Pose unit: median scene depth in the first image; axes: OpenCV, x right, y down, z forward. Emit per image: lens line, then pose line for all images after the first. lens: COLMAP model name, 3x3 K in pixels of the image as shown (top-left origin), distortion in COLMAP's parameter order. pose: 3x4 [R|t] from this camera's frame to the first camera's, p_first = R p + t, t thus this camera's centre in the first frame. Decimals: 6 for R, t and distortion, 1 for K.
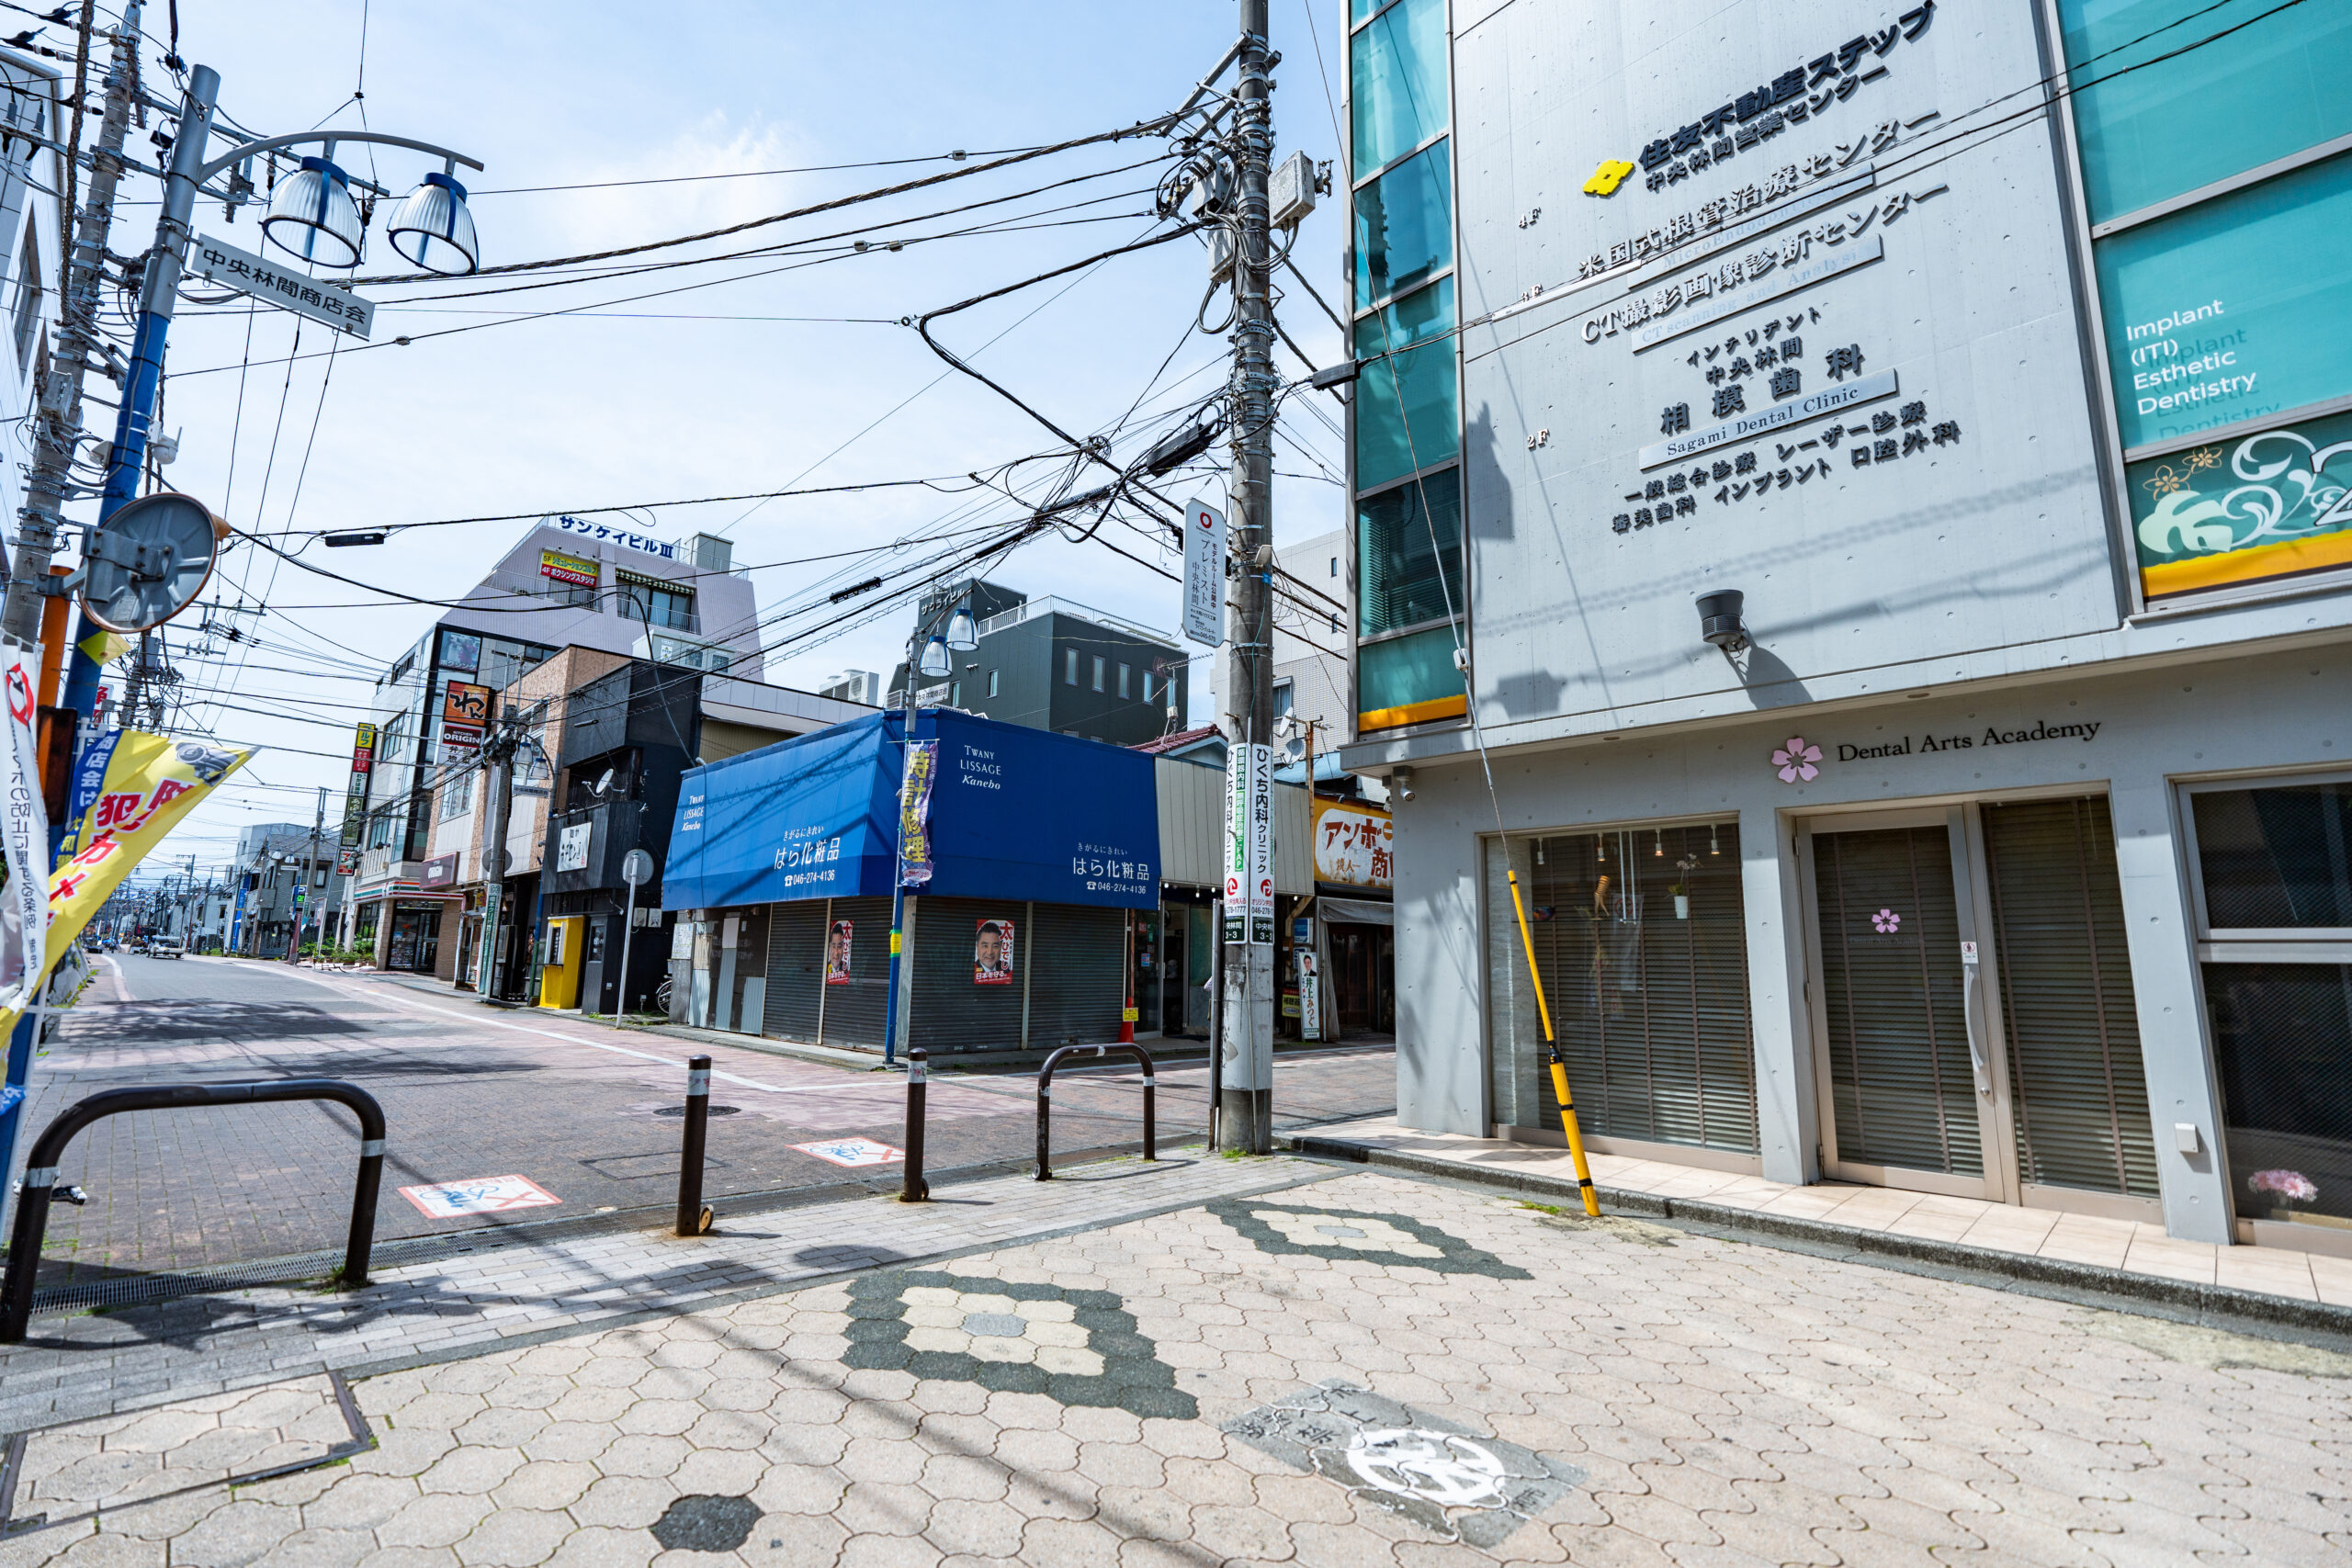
lens RADIAL K [[1049.2, 0, 1175.2], [0, 1049.2, 789.4], [0, 0, 1]] dist [-0.000075, 0.000000]
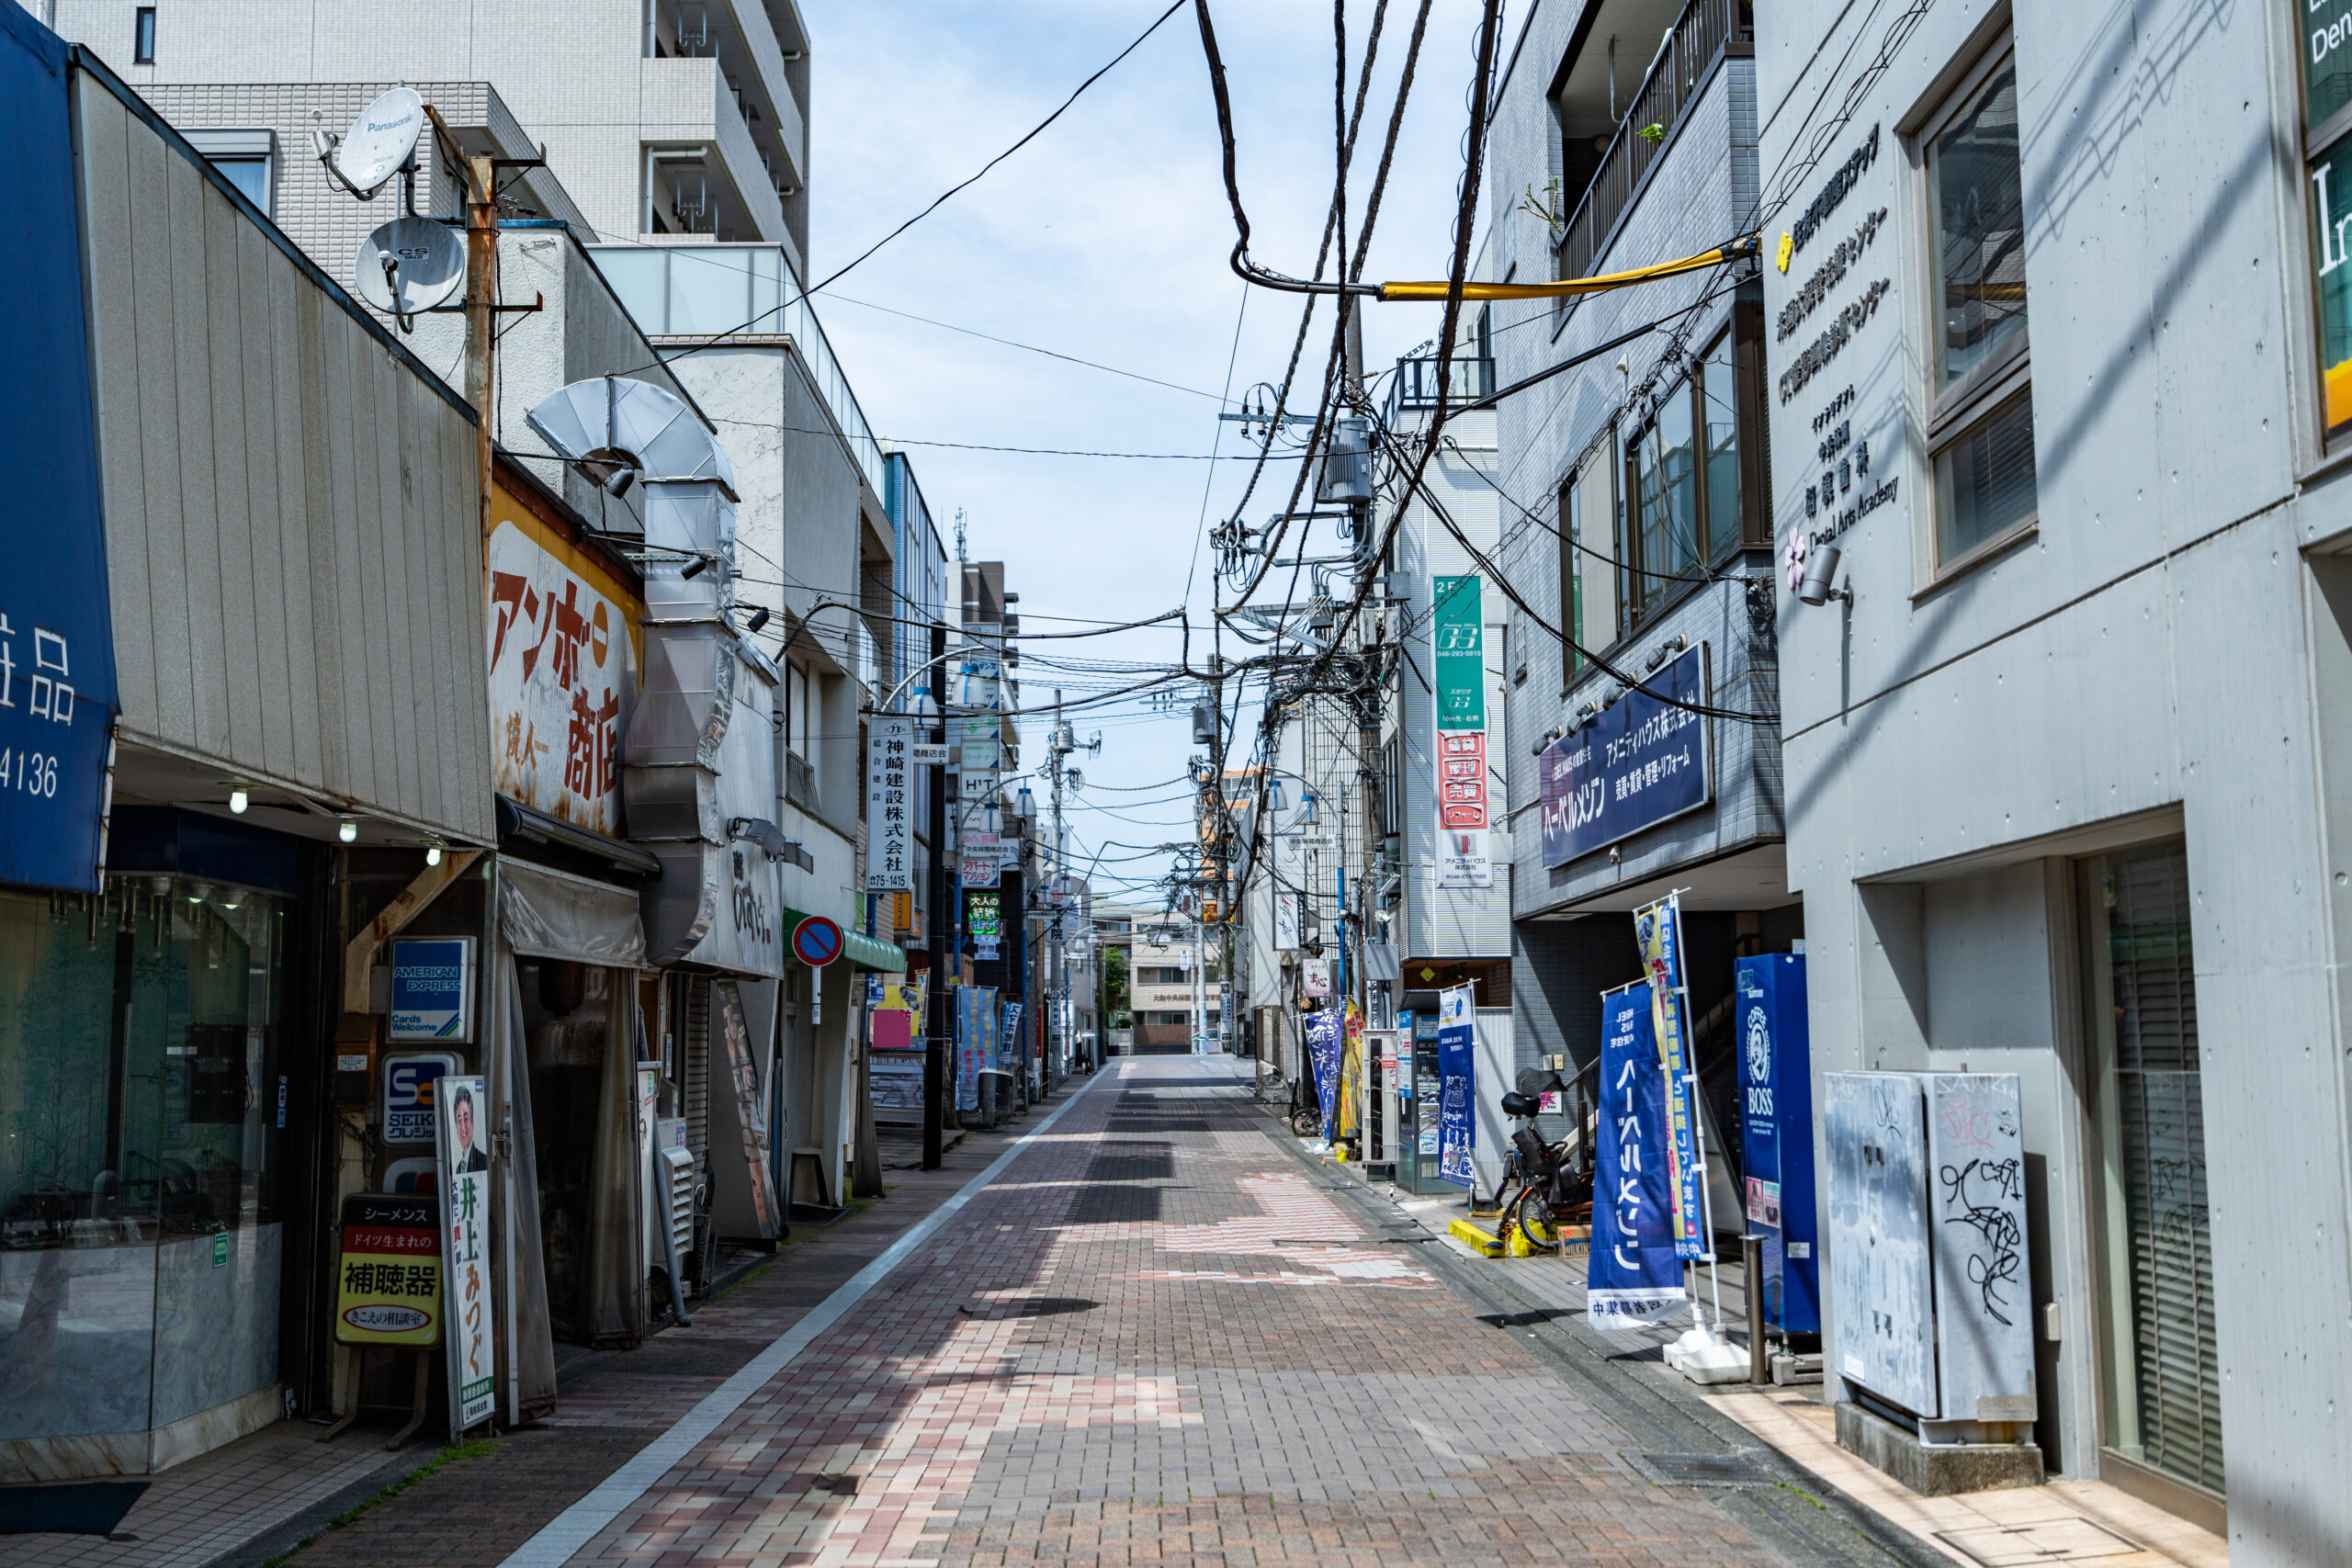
lens RADIAL K [[2336.4, 0, 1175.1], [0, 2336.4, 780.4], [0, 0, 1]] dist [-0.000506, 0.000000]
pose [[0.712693, 0.055038, 0.699314, -0.142329], [-0.093816, 0.995440, 0.017268, 0.059927], [-0.695174, -0.077914, 0.714606, 0.489086]]
